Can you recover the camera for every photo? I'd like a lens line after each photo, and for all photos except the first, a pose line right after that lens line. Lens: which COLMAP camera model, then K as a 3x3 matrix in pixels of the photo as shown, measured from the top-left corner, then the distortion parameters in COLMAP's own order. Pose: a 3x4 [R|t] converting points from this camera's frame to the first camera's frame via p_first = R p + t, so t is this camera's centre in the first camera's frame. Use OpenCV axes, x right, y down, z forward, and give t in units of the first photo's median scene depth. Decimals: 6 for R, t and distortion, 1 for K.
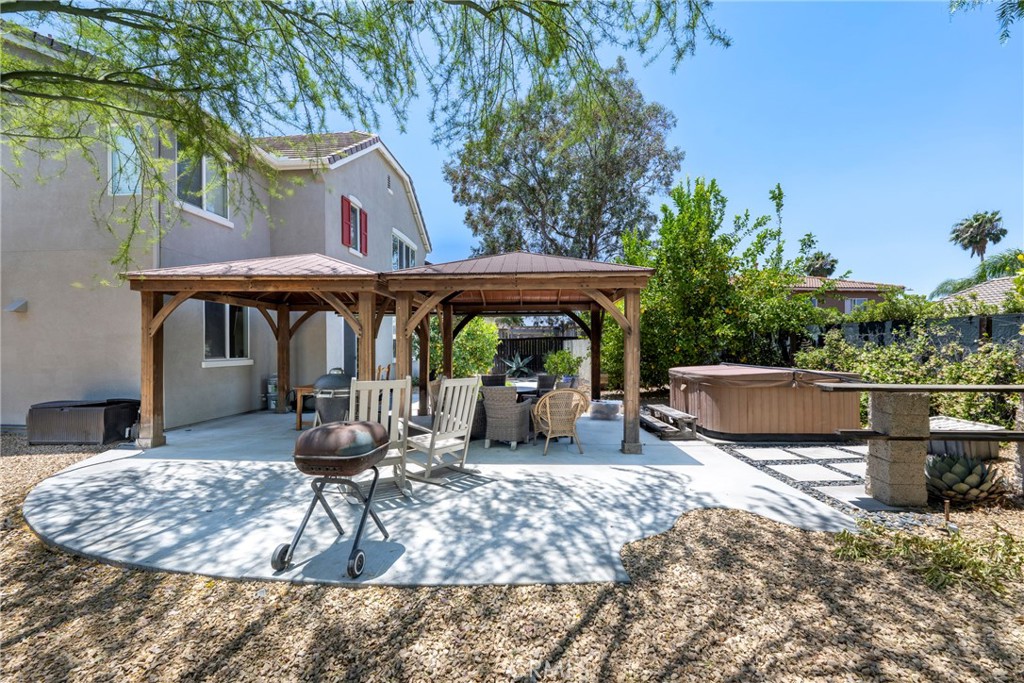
lens RADIAL K [[418.7, 0, 513.3], [0, 418.7, 348.4], [0, 0, 1]] dist [0.003455, 0.000174]
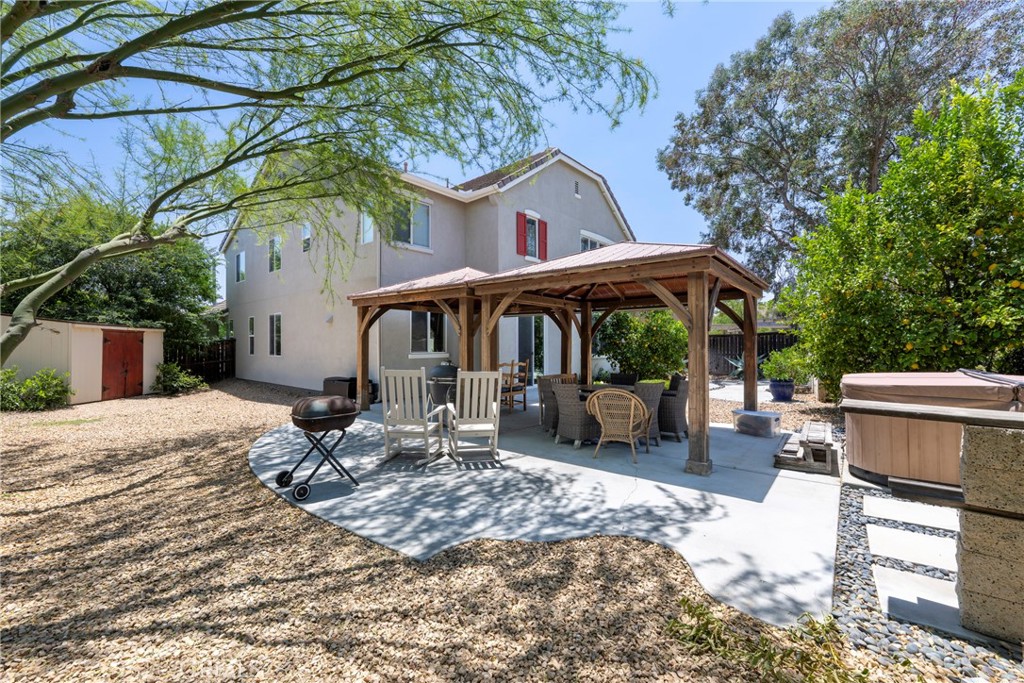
lens RADIAL K [[418.7, 0, 502.2], [0, 418.7, 339.0], [0, 0, 1]] dist [0.003455, 0.000174]
pose [[0.802468, -0.005355, -0.596671, 0.376091], [-0.003360, 0.999903, -0.013494, -0.000169], [0.596686, 0.012833, 0.802372, 0.090644]]
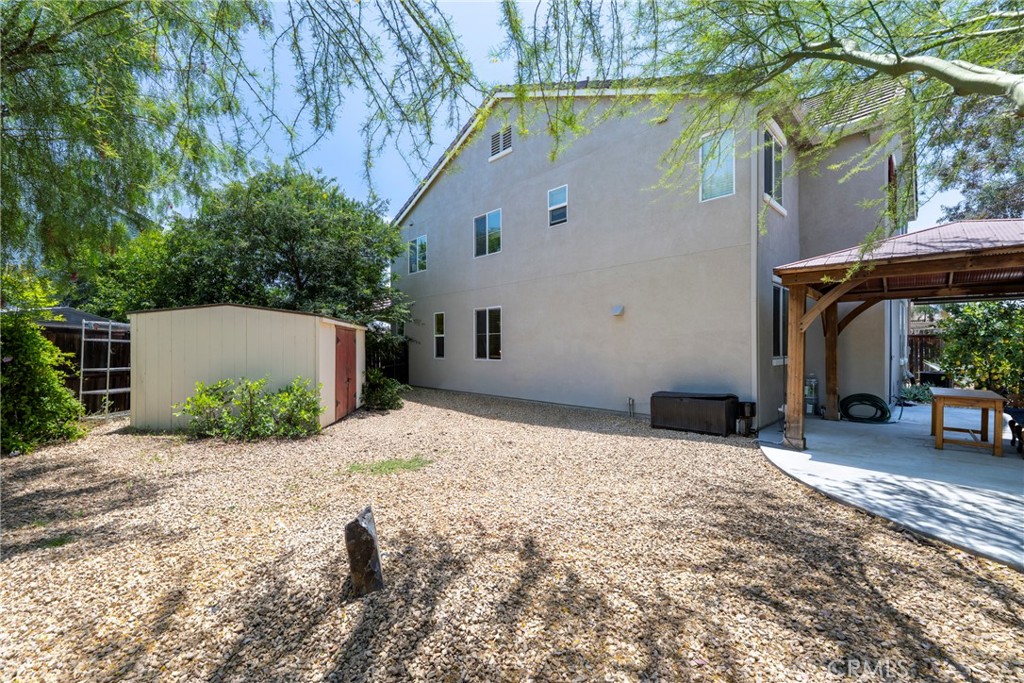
lens RADIAL K [[418.7, 0, 510.4], [0, 418.7, 347.5], [0, 0, 1]] dist [0.003455, 0.000174]
pose [[0.760578, 0.004888, -0.649228, -0.707126], [-0.002369, 0.999986, 0.004754, 0.002373], [0.649242, -0.002078, 0.760579, -0.142938]]
